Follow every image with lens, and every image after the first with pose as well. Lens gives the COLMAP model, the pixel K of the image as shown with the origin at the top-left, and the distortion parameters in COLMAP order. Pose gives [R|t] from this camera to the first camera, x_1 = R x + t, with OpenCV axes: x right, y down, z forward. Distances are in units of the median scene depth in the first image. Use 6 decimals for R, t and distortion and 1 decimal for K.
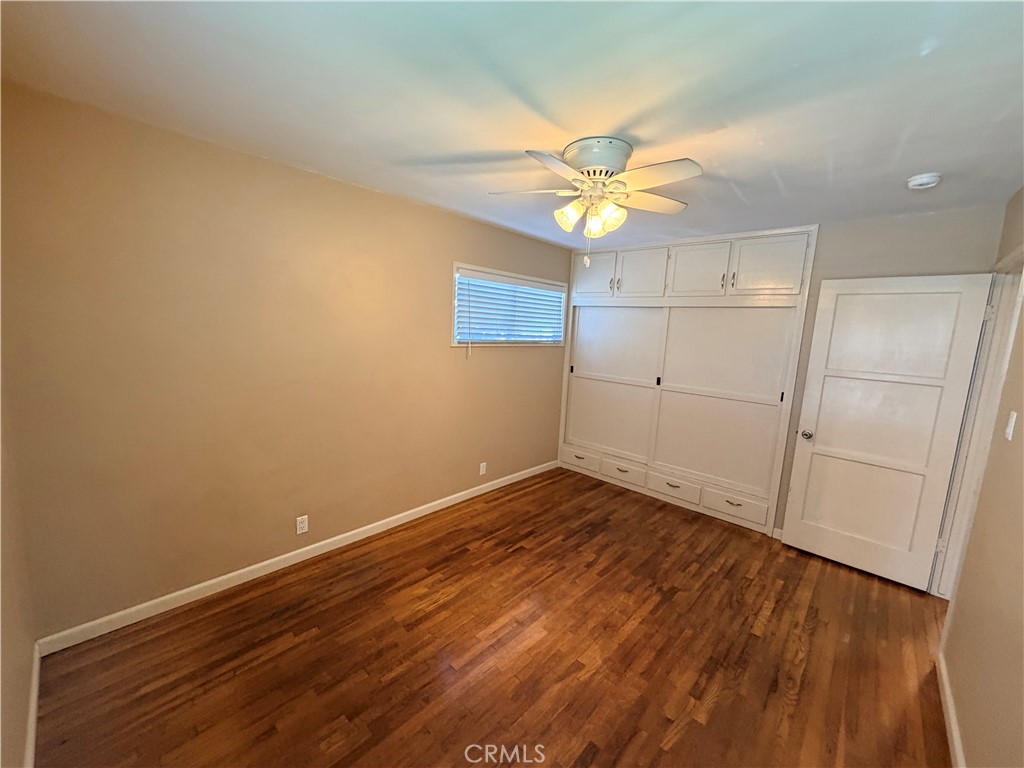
lens RADIAL K [[407.9, 0, 507.1], [0, 407.9, 384.4], [0, 0, 1]] dist [0.000035, -0.000046]
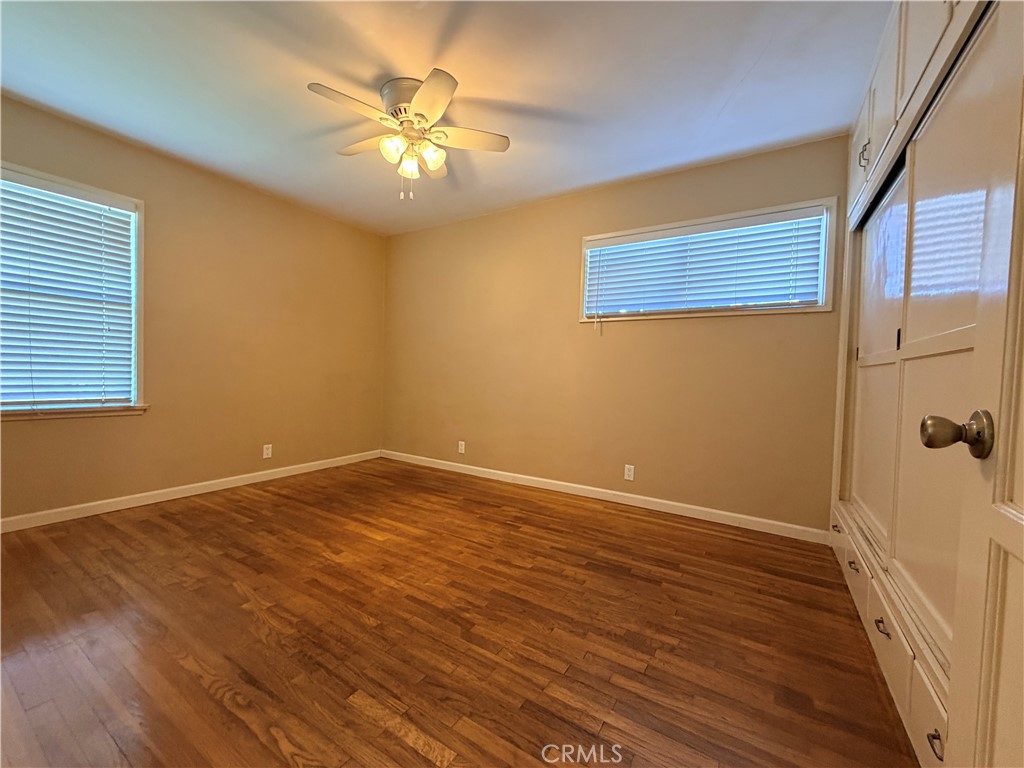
lens RADIAL K [[407.9, 0, 511.1], [0, 407.9, 384.6], [0, 0, 1]] dist [0.000035, -0.000046]
pose [[0.187304, -0.018386, -0.982130, 0.959073], [-0.159020, 0.986069, -0.048787, 0.156068], [0.969345, 0.165316, 0.181771, 0.832537]]
